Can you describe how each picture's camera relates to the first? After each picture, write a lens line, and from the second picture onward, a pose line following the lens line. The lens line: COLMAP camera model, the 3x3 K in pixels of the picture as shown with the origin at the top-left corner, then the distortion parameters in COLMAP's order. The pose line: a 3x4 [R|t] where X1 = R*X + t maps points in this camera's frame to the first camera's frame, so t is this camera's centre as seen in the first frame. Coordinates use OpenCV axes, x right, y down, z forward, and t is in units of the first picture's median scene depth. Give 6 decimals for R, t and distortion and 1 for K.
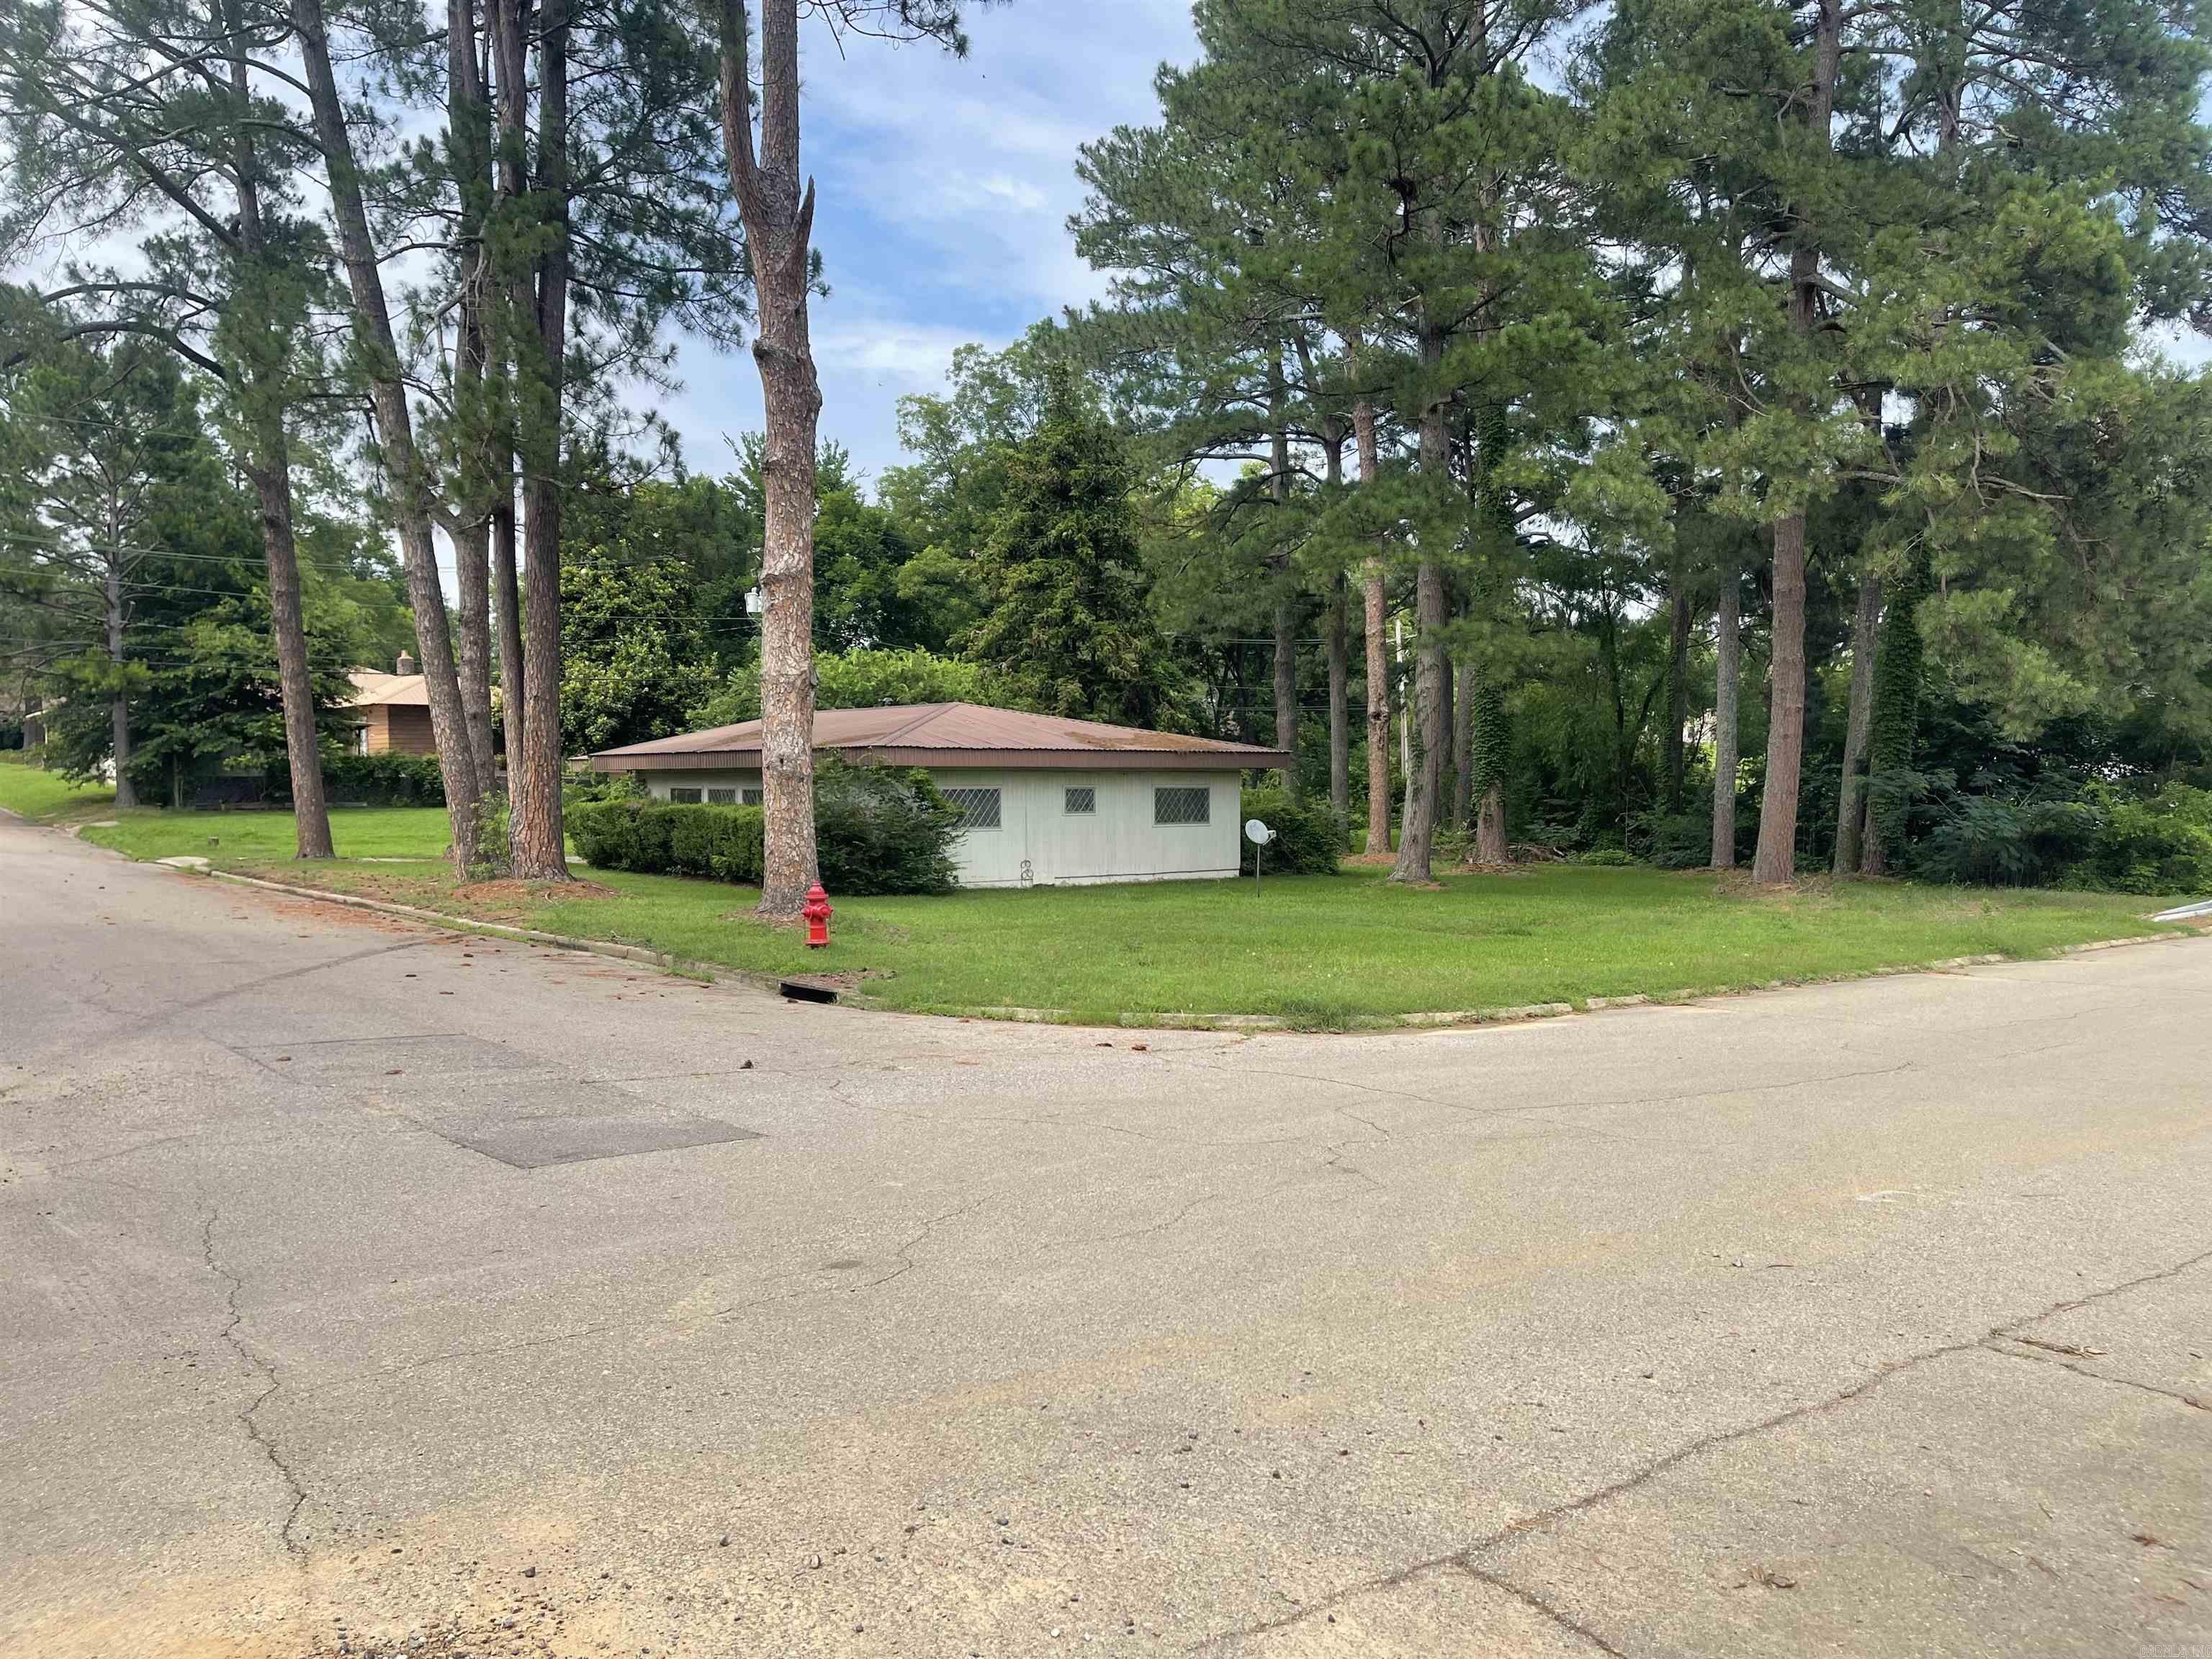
lens RADIAL K [[1657.2, 0, 1116.2], [0, 1657.2, 835.1], [0, 0, 1]] dist [0.070939, -0.096779]
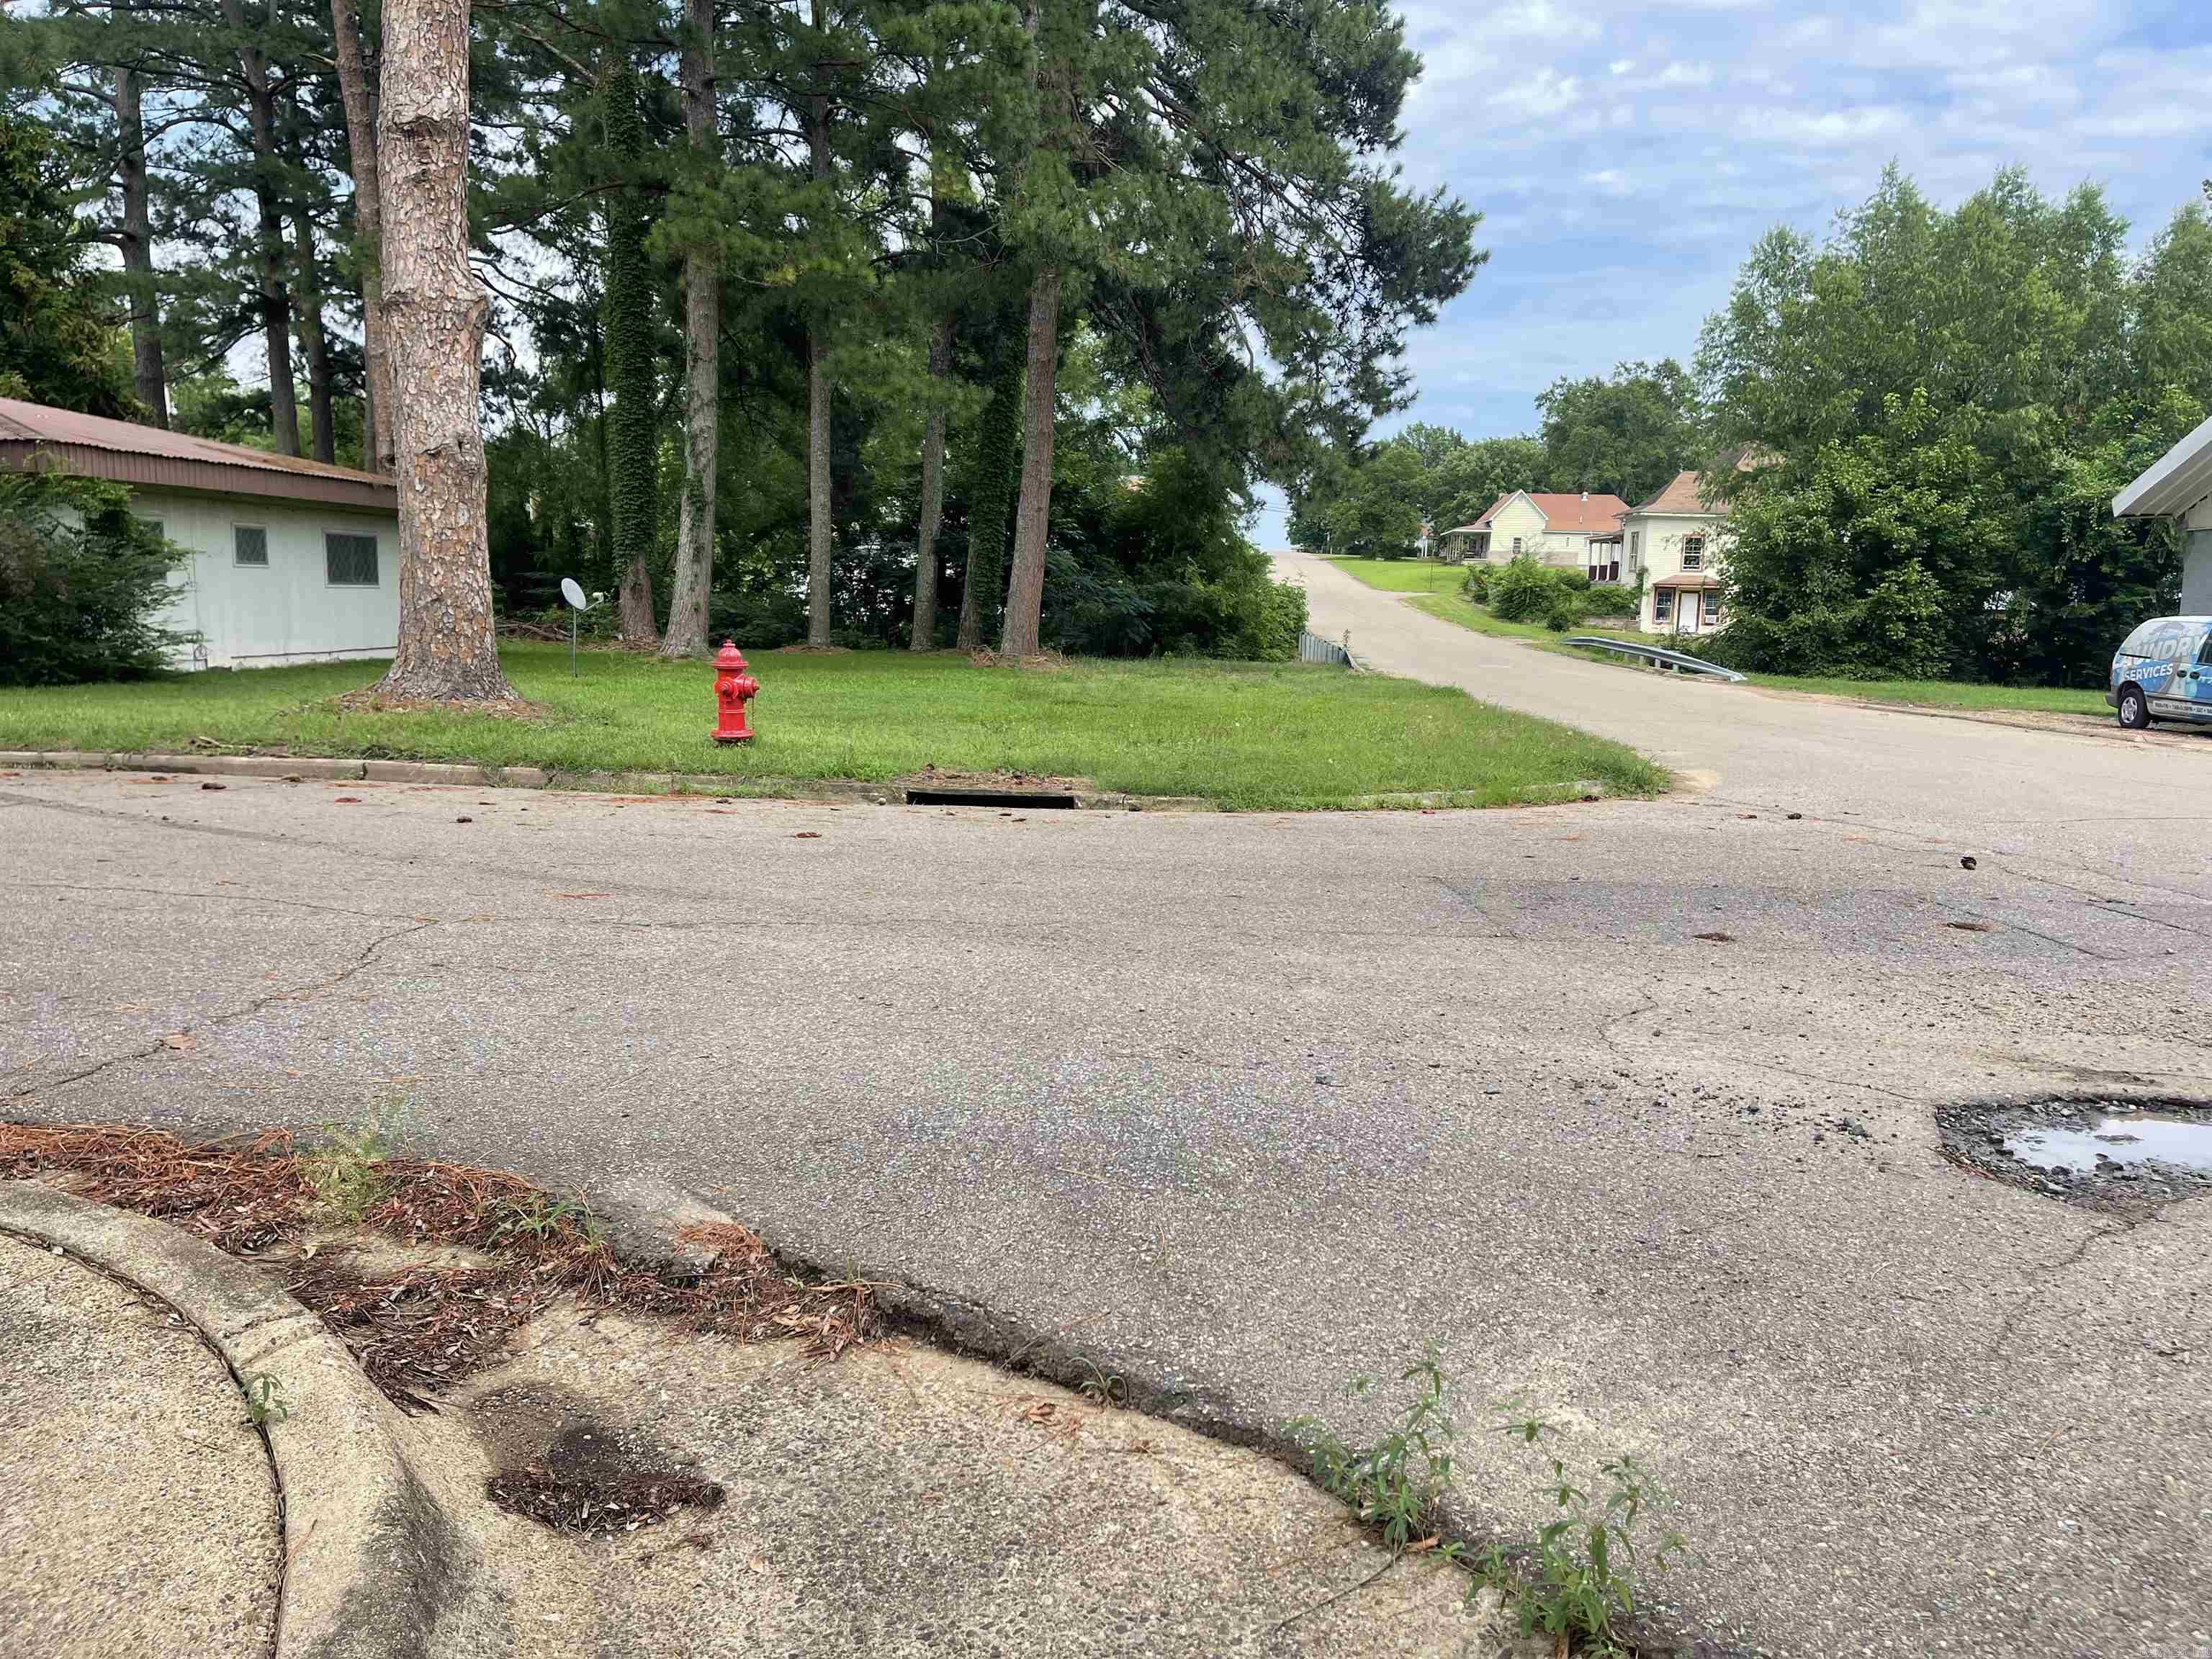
lens RADIAL K [[1657.2, 0, 1112.2], [0, 1657.2, 834.9], [0, 0, 1]] dist [0.070939, -0.096779]
pose [[0.666573, -0.090449, 0.739932, -0.323833], [-0.000869, 0.992516, 0.122108, 0.013594], [-0.745439, -0.082036, 0.661506, 0.262408]]
